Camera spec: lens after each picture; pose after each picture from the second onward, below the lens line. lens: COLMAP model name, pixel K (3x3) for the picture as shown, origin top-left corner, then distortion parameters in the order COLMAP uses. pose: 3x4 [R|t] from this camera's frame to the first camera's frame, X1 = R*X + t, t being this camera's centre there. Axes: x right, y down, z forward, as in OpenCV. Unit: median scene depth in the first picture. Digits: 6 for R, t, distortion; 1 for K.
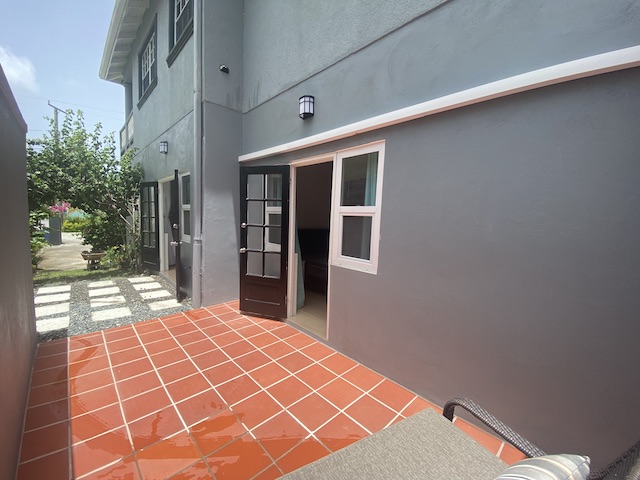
lens RADIAL K [[256.7, 0, 323.1], [0, 256.7, 239.4], [0, 0, 1]] dist [-0.013787, -0.006073]
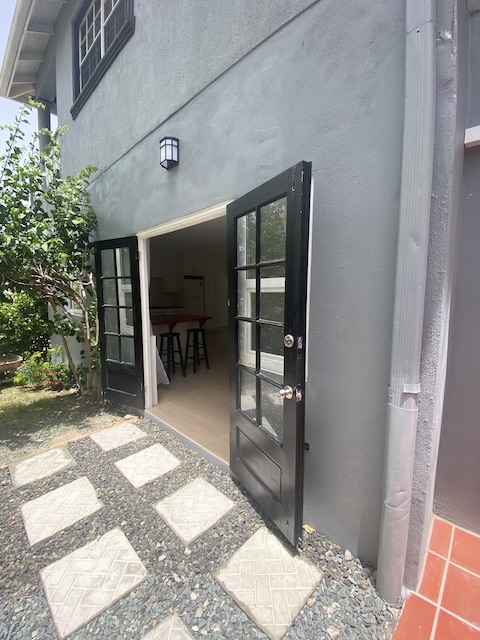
lens RADIAL K [[256.7, 0, 240.3], [0, 256.7, 321.3], [0, 0, 1]] dist [-0.013787, -0.006073]
pose [[0.998284, -0.031715, 0.049222, -0.450823], [0.030444, 0.999189, 0.026361, -0.062581], [-0.050018, -0.024817, 0.998440, 0.456382]]
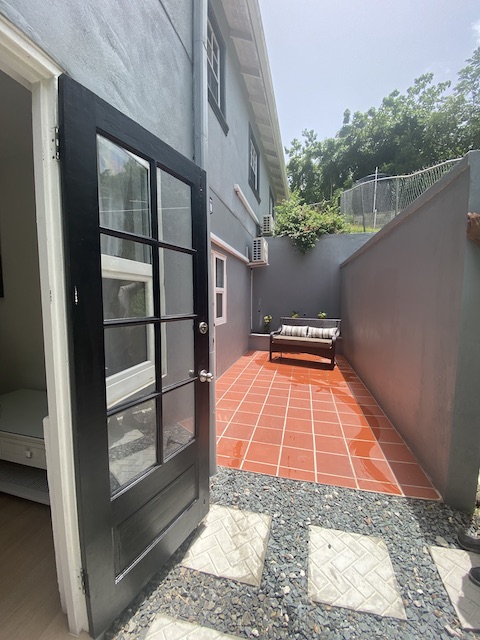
lens RADIAL K [[256.7, 0, 241.1], [0, 256.7, 320.0], [0, 0, 1]] dist [-0.013787, -0.006073]
pose [[-0.523300, -0.108340, 0.845234, -0.616053], [0.066521, 0.983665, 0.167268, -0.082629], [-0.849548, 0.143757, -0.507545, 0.764958]]
